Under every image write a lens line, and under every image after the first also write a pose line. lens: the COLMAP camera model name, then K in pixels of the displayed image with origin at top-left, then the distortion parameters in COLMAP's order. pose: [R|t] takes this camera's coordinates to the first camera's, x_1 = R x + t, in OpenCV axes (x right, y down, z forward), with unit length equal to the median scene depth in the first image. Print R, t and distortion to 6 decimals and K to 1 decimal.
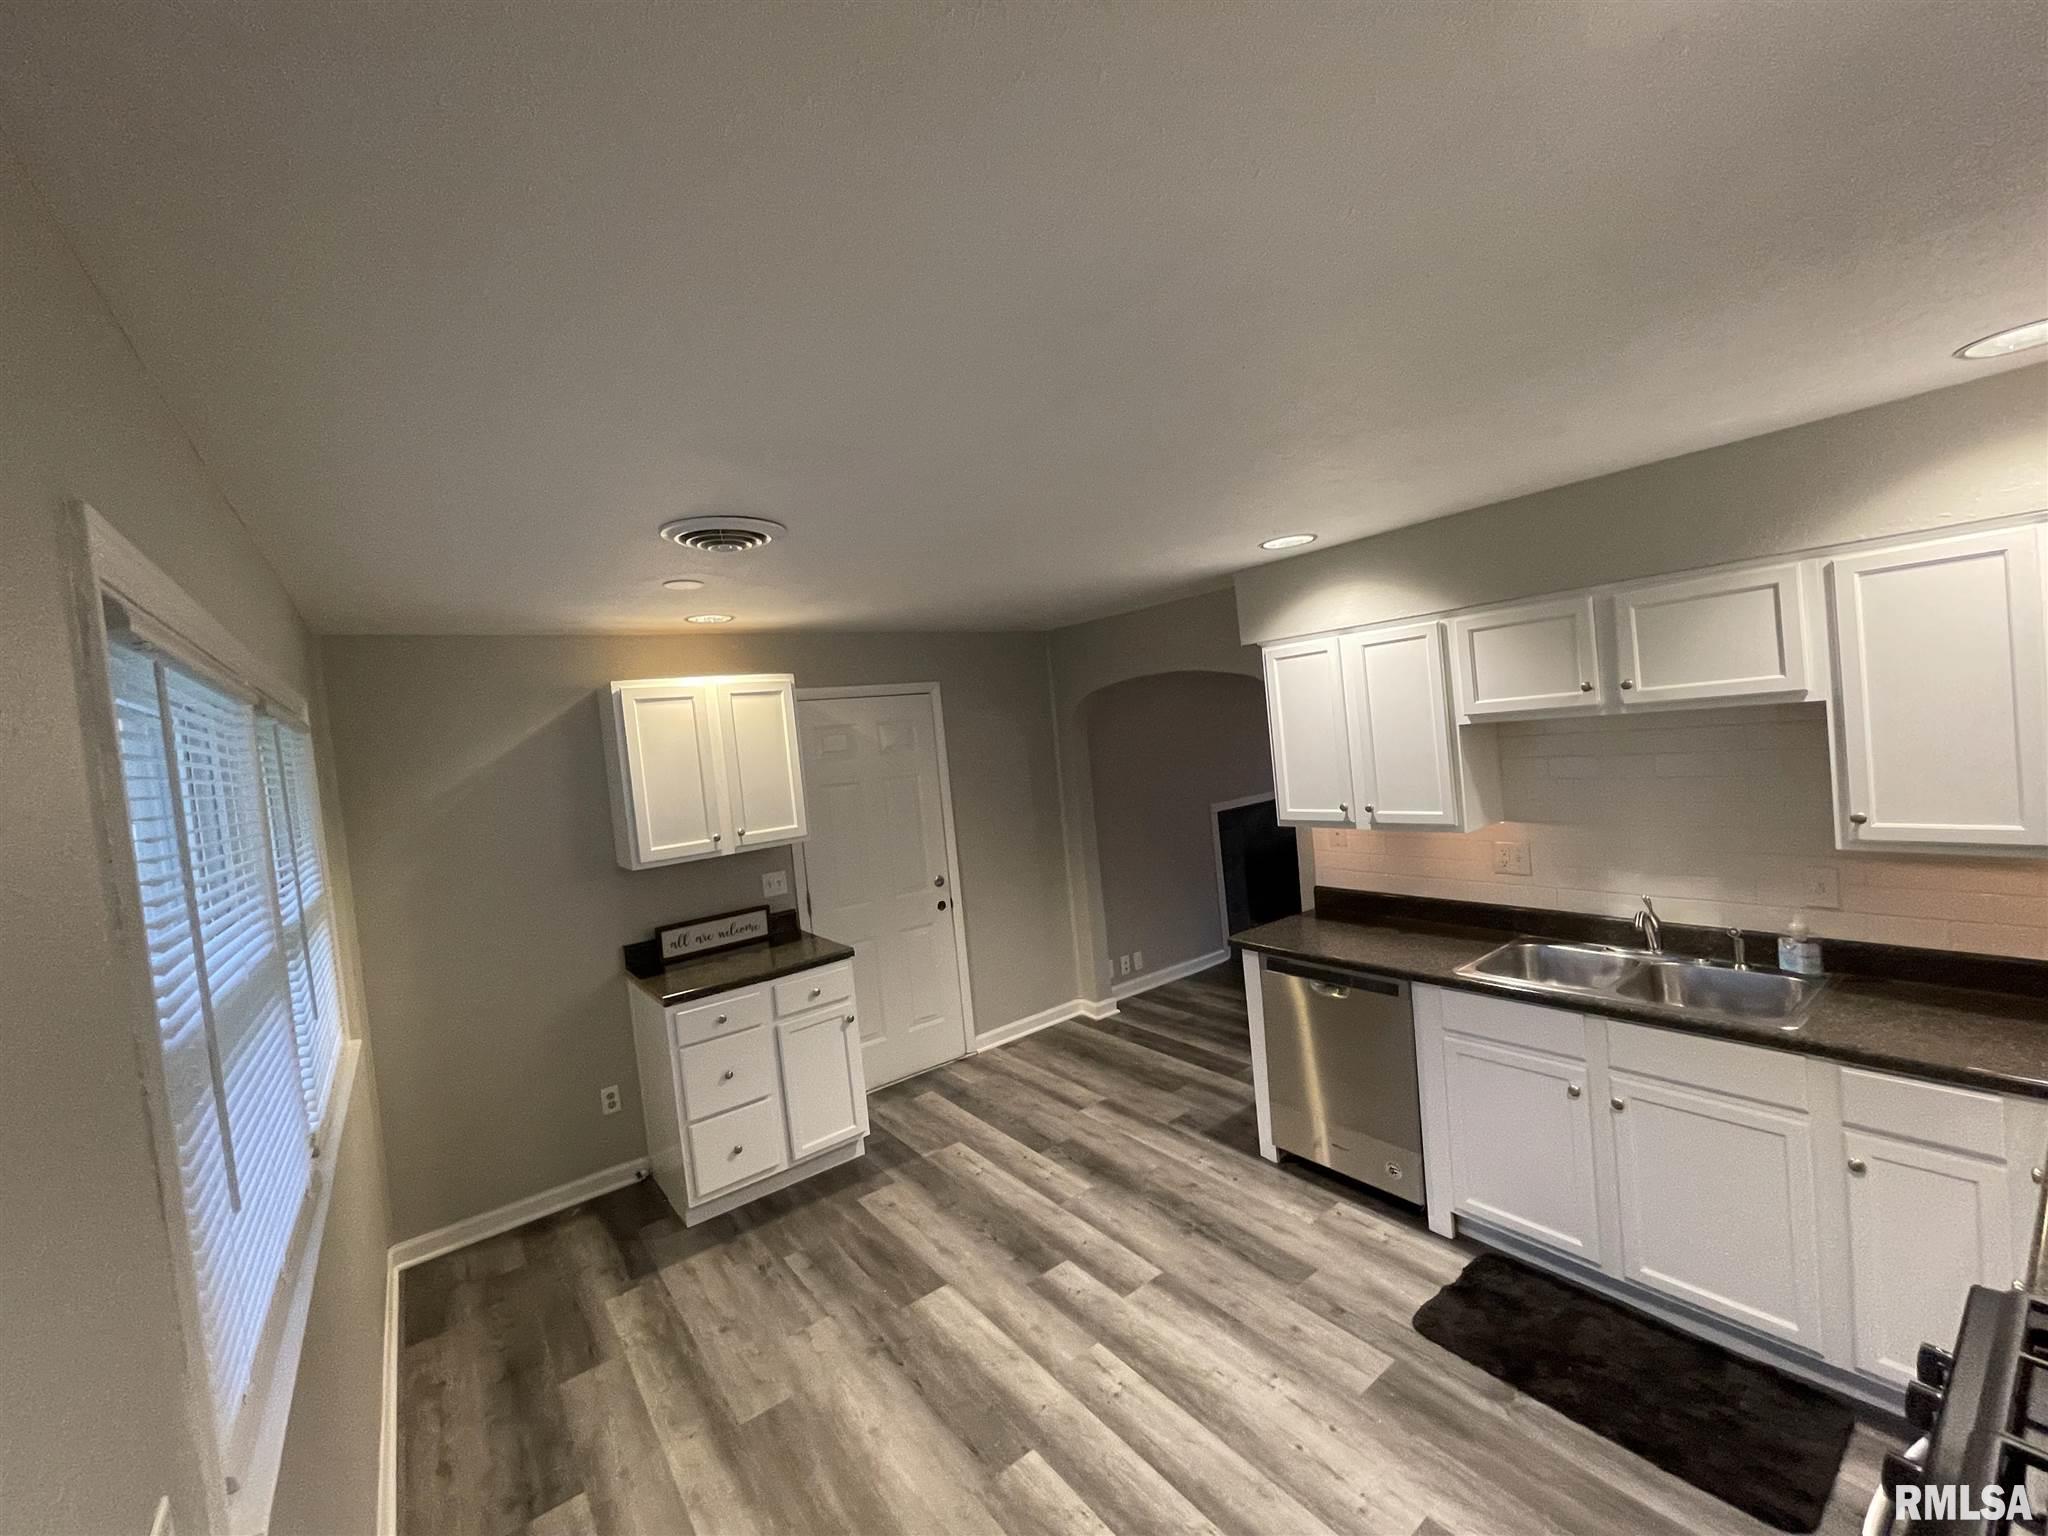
lens RADIAL K [[833.6, 0, 1014.6], [0, 833.6, 763.3], [0, 0, 1]] dist [0.002232, 0.000790]
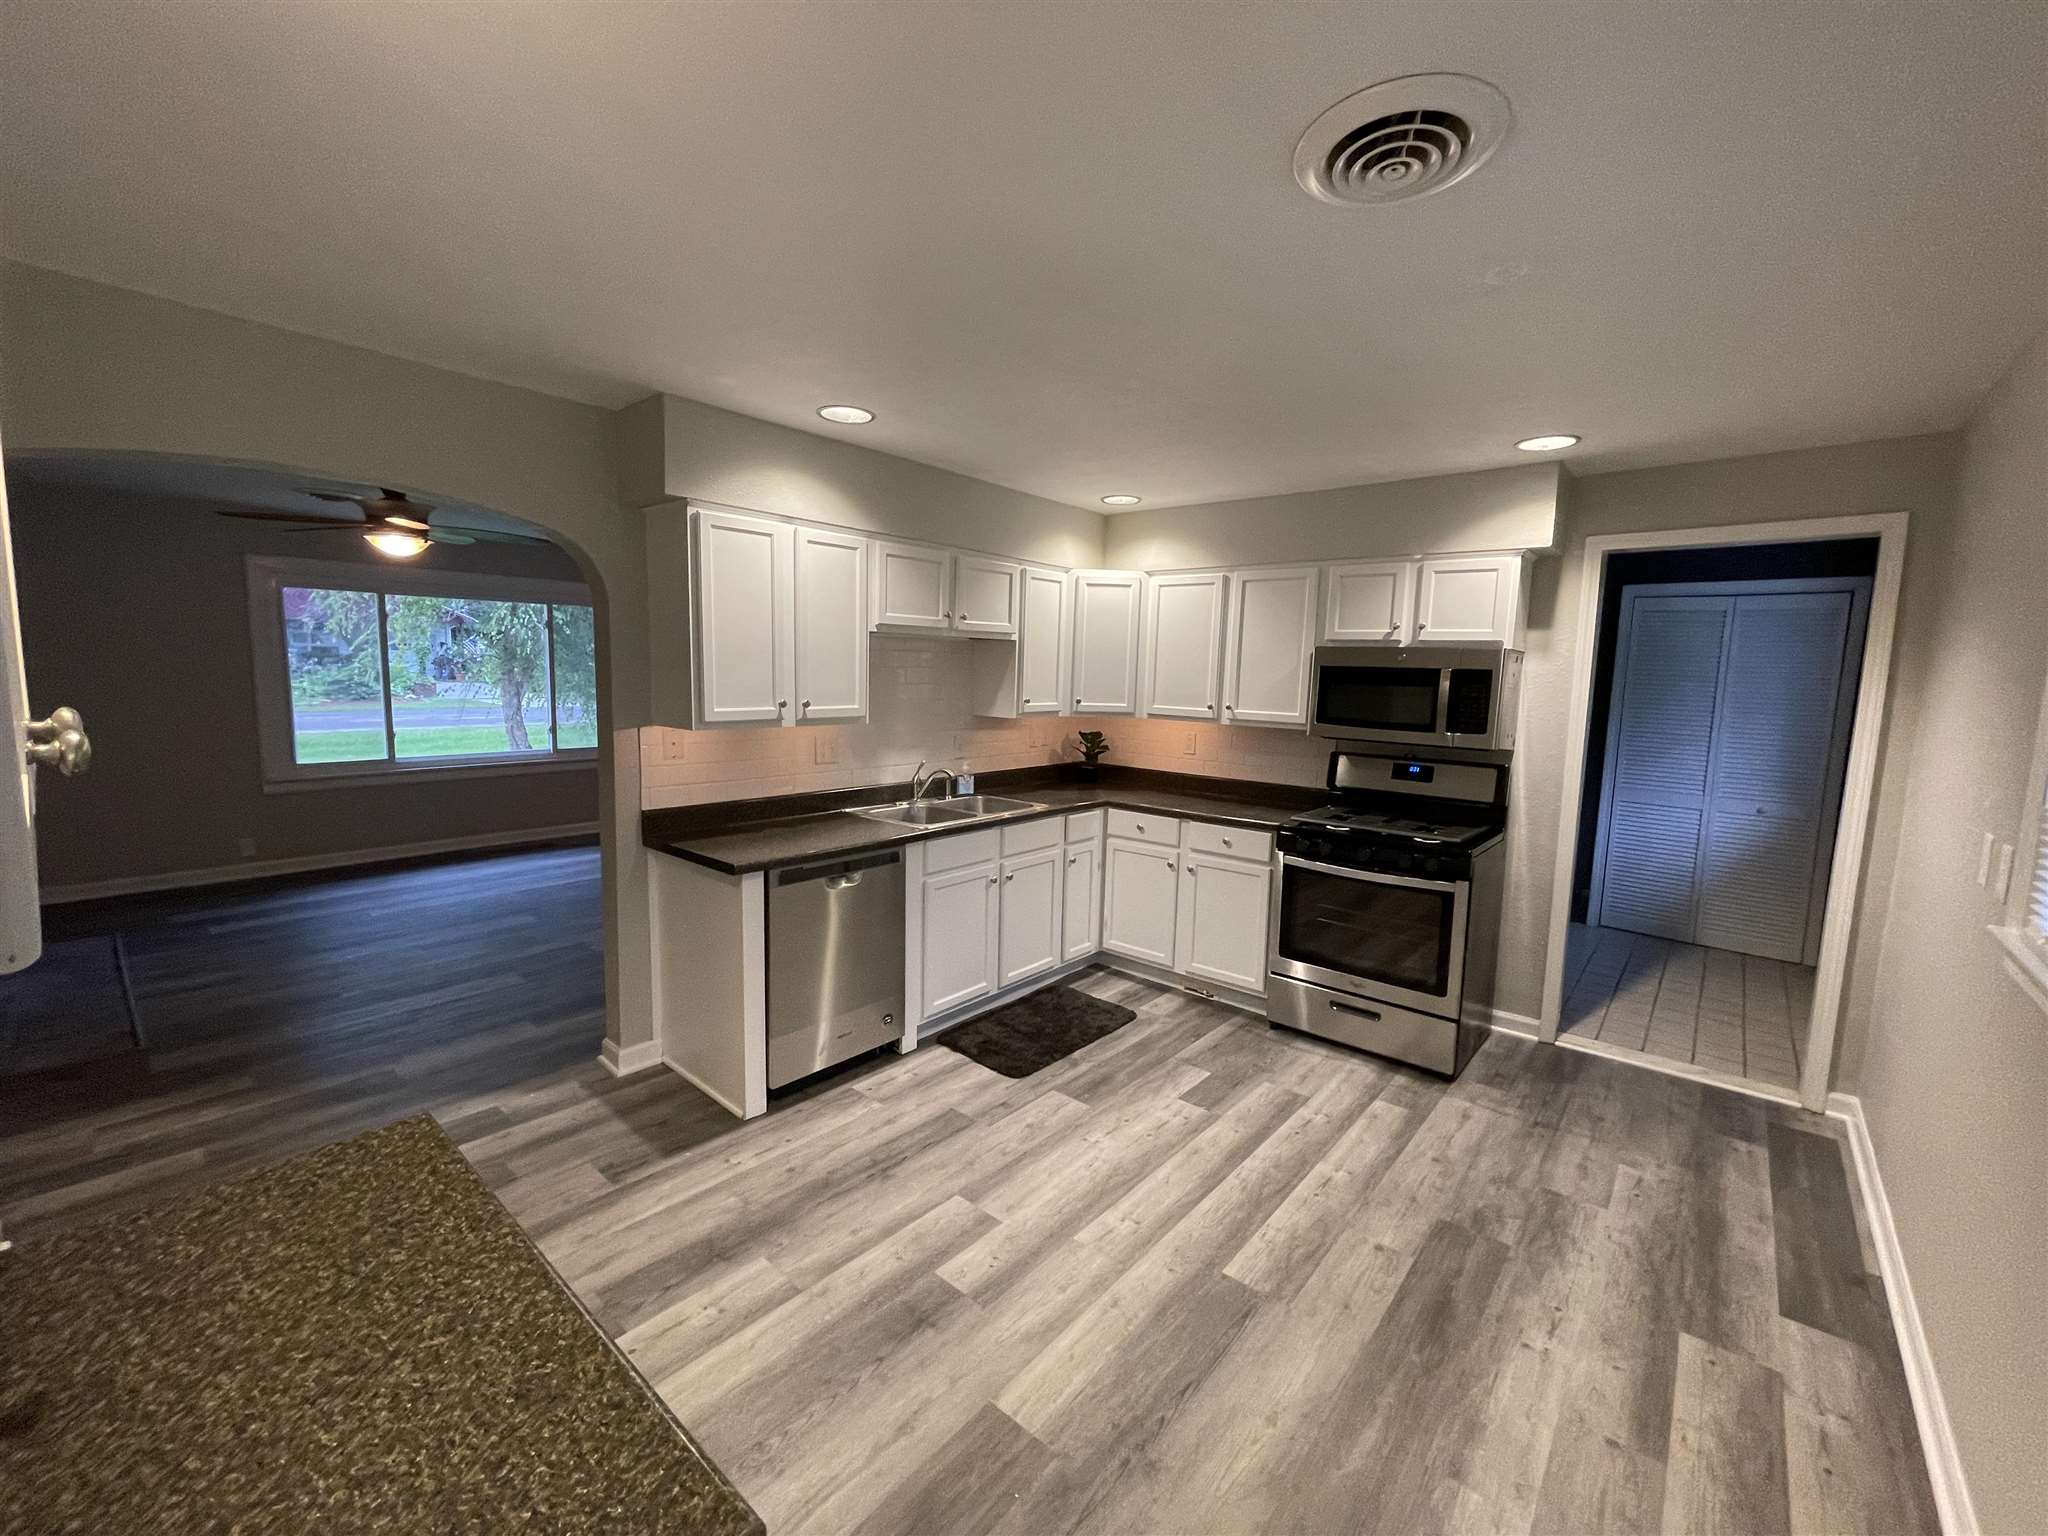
lens RADIAL K [[833.6, 0, 1013.8], [0, 833.6, 762.9], [0, 0, 1]] dist [0.002232, 0.000790]
pose [[-0.215087, -0.021559, 0.976357, -0.708206], [0.028231, 0.999201, 0.028282, 0.119719], [-0.976187, 0.033647, -0.214307, 1.120948]]
